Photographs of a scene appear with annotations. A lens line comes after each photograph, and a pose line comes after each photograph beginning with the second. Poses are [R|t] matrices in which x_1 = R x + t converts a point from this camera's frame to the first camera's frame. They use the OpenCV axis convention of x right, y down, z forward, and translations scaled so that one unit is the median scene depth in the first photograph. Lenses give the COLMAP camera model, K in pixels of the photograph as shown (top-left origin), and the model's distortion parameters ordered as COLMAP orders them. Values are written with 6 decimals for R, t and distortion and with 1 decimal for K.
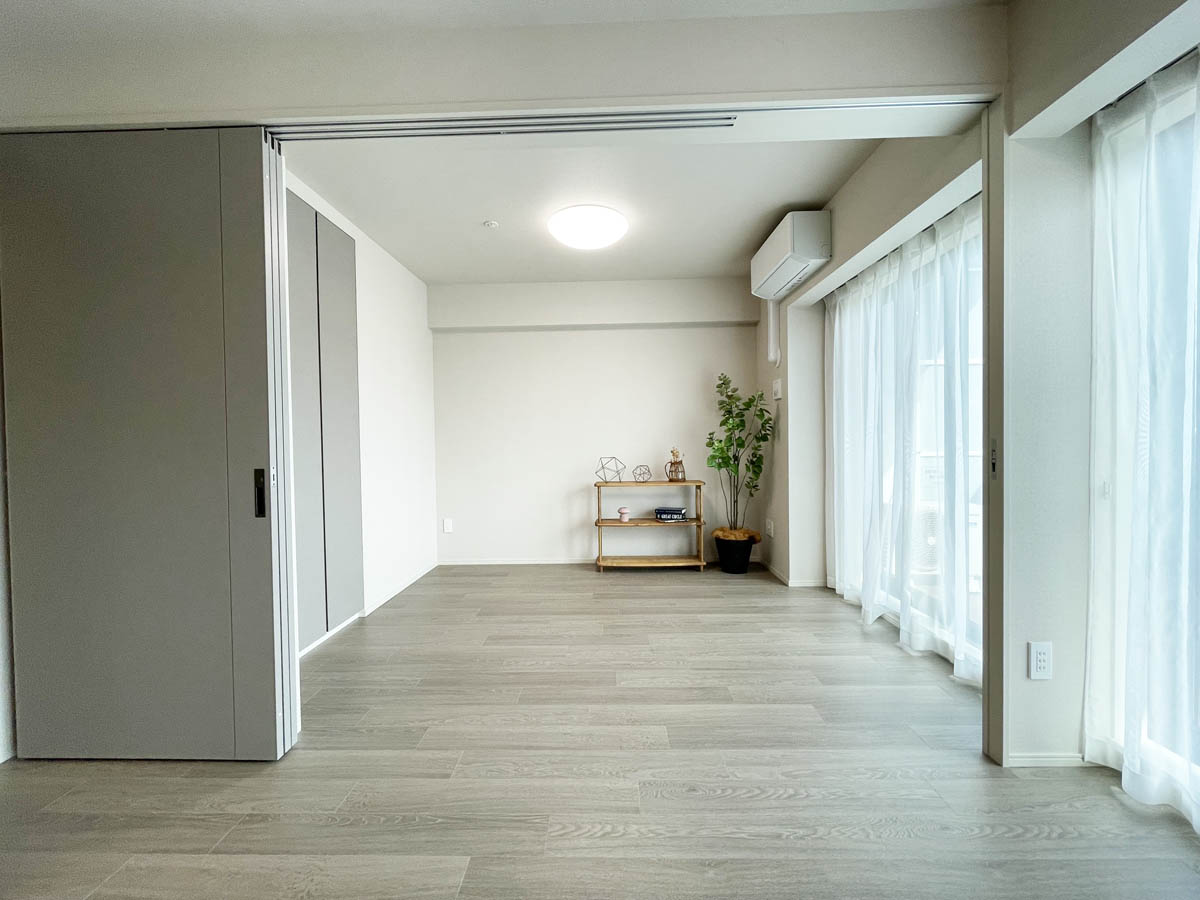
lens RADIAL K [[488.2, 0, 599.4], [0, 488.2, 450.6], [0, 0, 1]] dist [-0.001131, -0.000645]
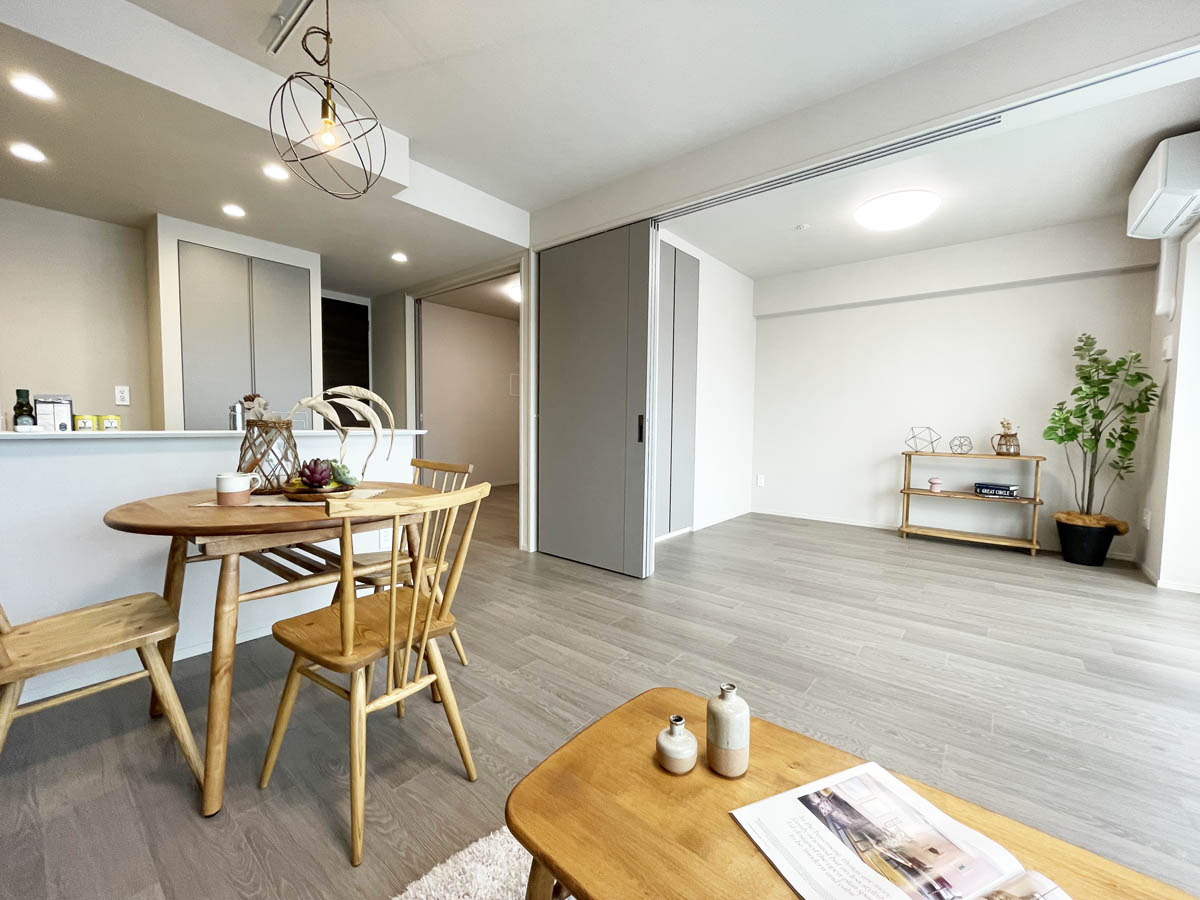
lens RADIAL K [[488.2, 0, 599.1], [0, 488.2, 451.0], [0, 0, 1]] dist [-0.001131, -0.000645]
pose [[0.787575, 0.061681, -0.613123, 0.127497], [-0.035116, 0.997853, 0.055277, 0.033687], [0.615217, -0.022004, 0.788051, -0.225657]]
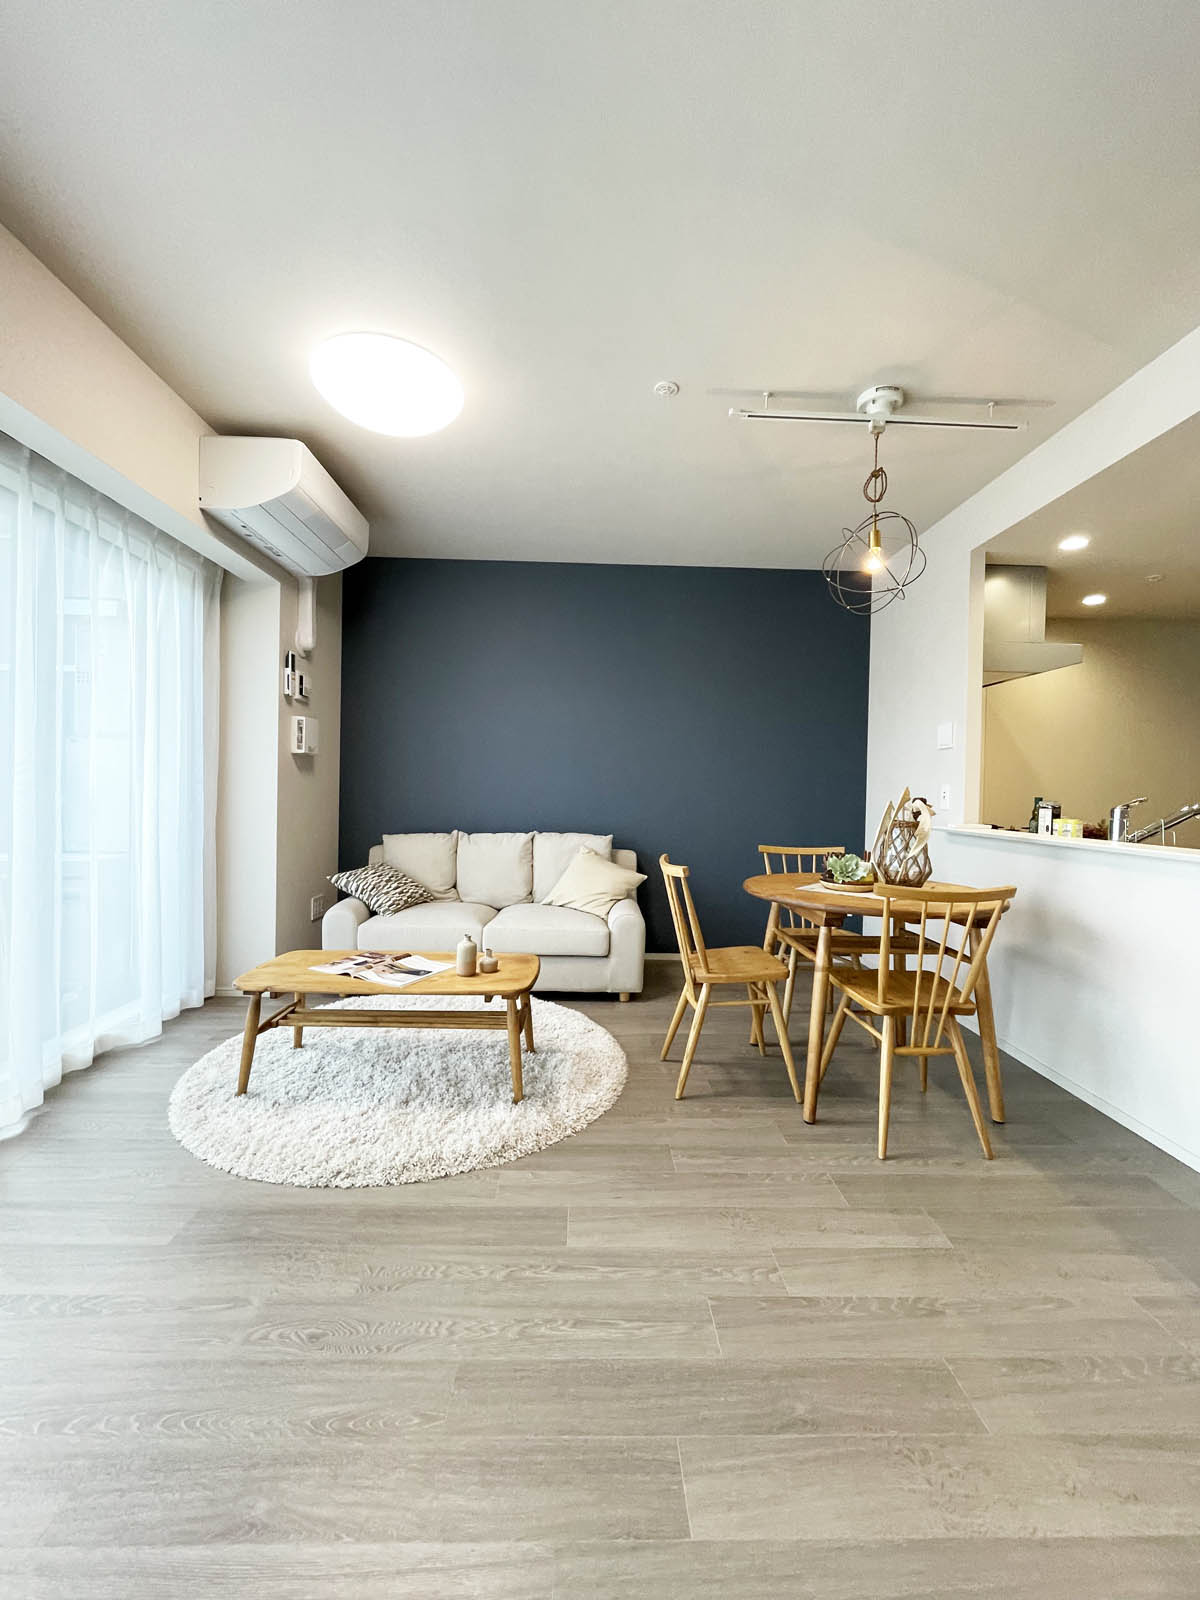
lens RADIAL K [[650.9, 0, 595.9], [0, 650.9, 802.8], [0, 0, 1]] dist [-0.001131, -0.000645]
pose [[-0.998899, -0.001298, -0.046893, -0.043103], [-0.002947, 0.999379, 0.035114, 0.000625], [0.046819, 0.035213, -0.998283, 0.578107]]
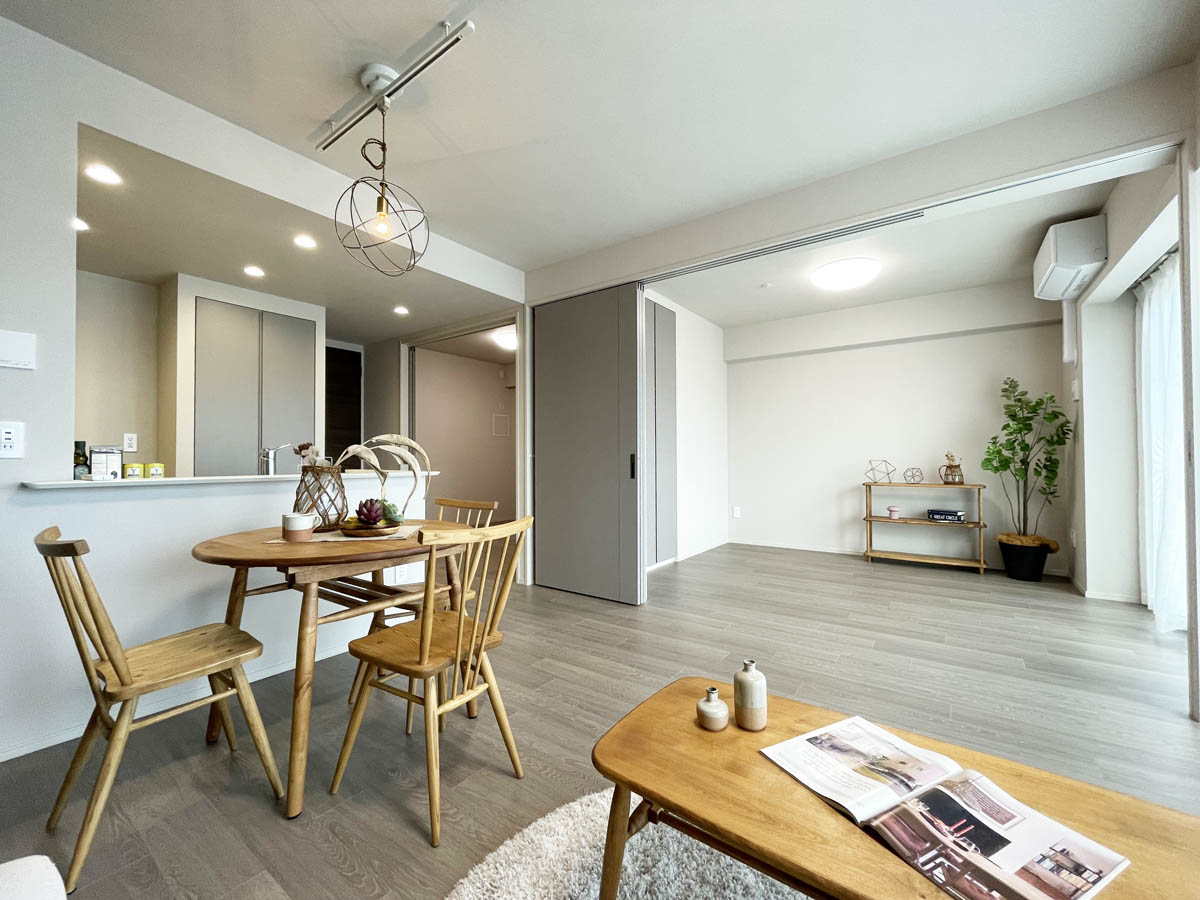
lens RADIAL K [[488.2, 0, 599.8], [0, 488.2, 450.7], [0, 0, 1]] dist [-0.001131, -0.000645]
pose [[0.825512, 0.003776, -0.564372, 0.135770], [-0.019092, 0.999592, -0.021238, 0.030478], [0.564061, 0.028308, 0.825248, -0.312367]]
